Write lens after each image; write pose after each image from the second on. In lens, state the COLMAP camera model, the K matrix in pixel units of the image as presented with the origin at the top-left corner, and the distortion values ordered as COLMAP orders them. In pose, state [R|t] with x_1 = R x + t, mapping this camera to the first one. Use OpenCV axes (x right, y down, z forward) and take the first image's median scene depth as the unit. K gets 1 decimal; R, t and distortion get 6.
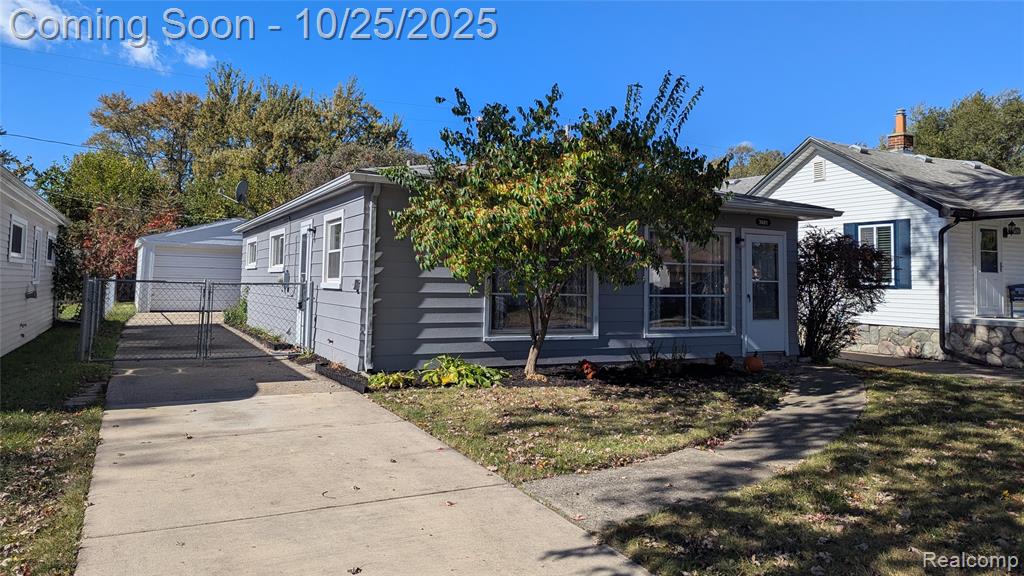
lens RADIAL K [[727.7, 0, 531.4], [0, 727.7, 235.7], [0, 0, 1]] dist [0.055504, 0.000919]
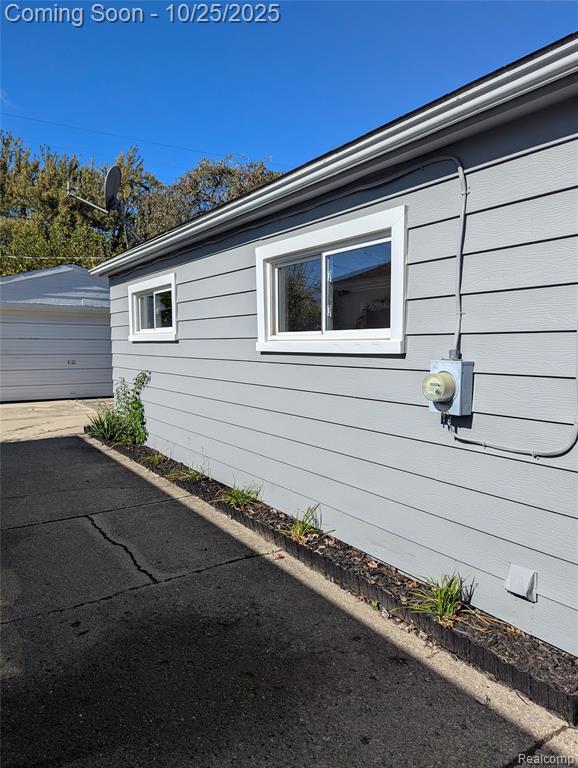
lens RADIAL K [[538.2, 0, 292.9], [0, 538.2, 385.1], [0, 0, 1]] dist [0.022705, -0.006266]
pose [[0.995156, -0.025940, 0.094822, -0.111776], [0.012413, 0.989996, 0.140545, 0.008107], [-0.097519, -0.138687, 0.985523, 0.215207]]
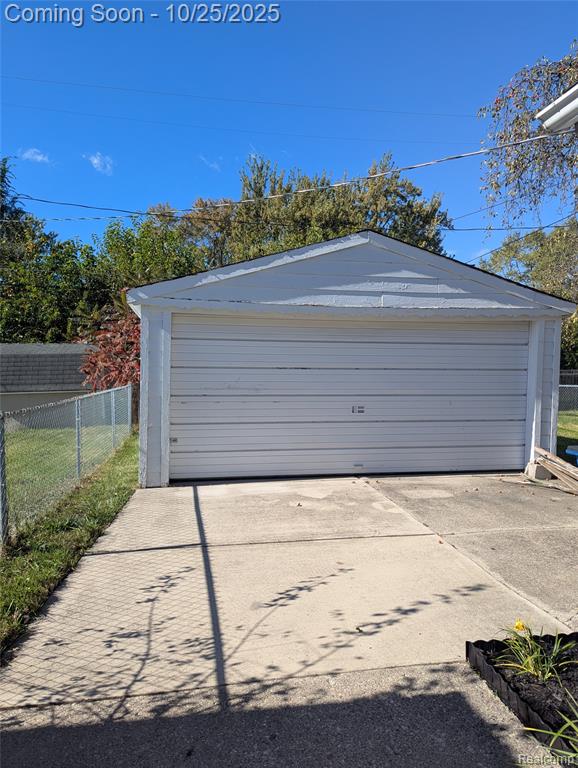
lens RADIAL K [[538.2, 0, 290.5], [0, 538.2, 382.4], [0, 0, 1]] dist [0.022705, -0.006266]
pose [[0.948022, -0.015842, -0.317810, -0.164182], [0.039885, 0.996799, 0.069288, 0.014375], [0.315695, -0.078362, 0.945620, 0.341413]]
